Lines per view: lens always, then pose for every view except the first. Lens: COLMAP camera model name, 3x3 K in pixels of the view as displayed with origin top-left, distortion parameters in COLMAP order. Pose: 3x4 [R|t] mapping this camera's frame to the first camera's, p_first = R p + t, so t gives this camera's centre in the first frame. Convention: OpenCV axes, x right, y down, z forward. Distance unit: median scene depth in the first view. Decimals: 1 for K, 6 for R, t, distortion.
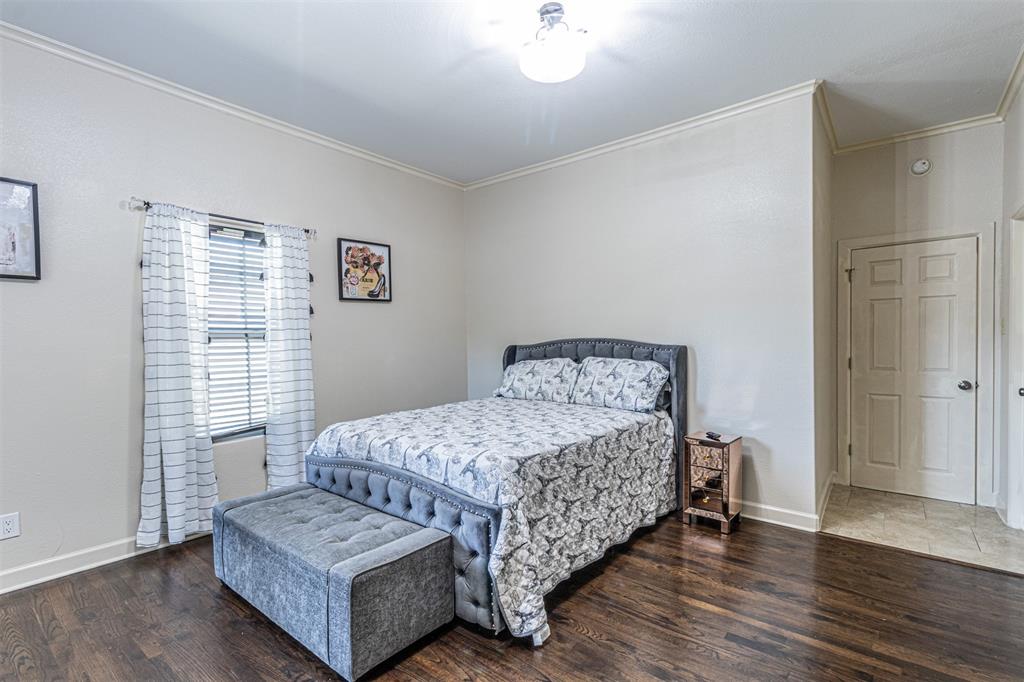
lens RADIAL K [[471.6, 0, 515.2], [0, 471.6, 343.7], [0, 0, 1]] dist [-0.001211, -0.000442]
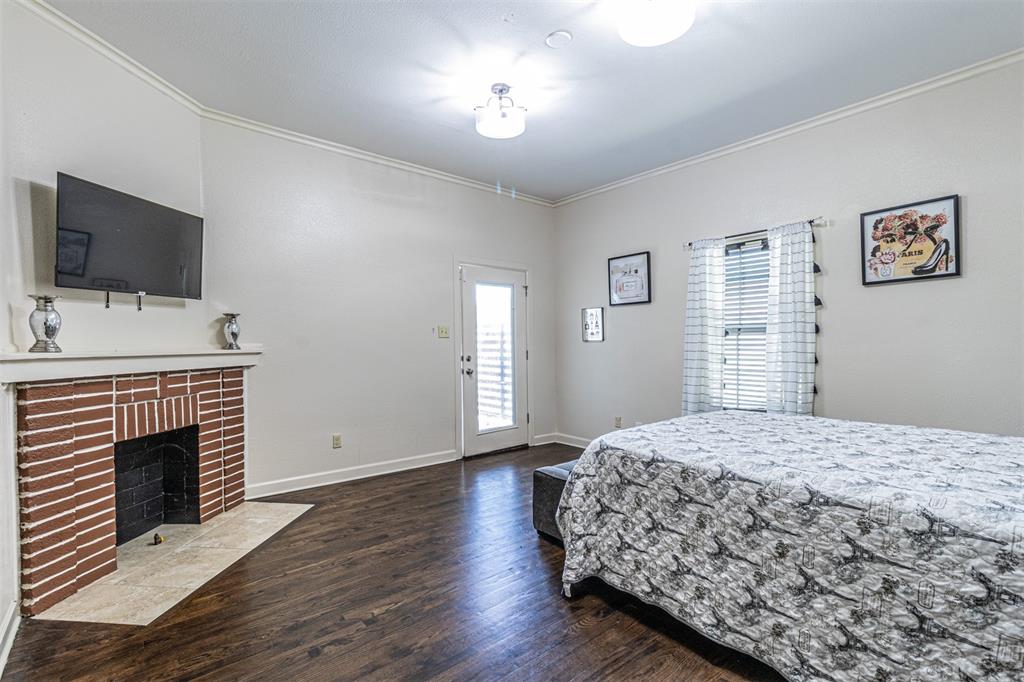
lens RADIAL K [[471.6, 0, 518.6], [0, 471.6, 343.5], [0, 0, 1]] dist [-0.001211, -0.000442]
pose [[-0.192764, 0.016254, -0.981111, 0.728760], [0.004772, 0.999866, 0.015627, -0.003935], [0.981234, -0.001670, -0.192816, 0.669501]]
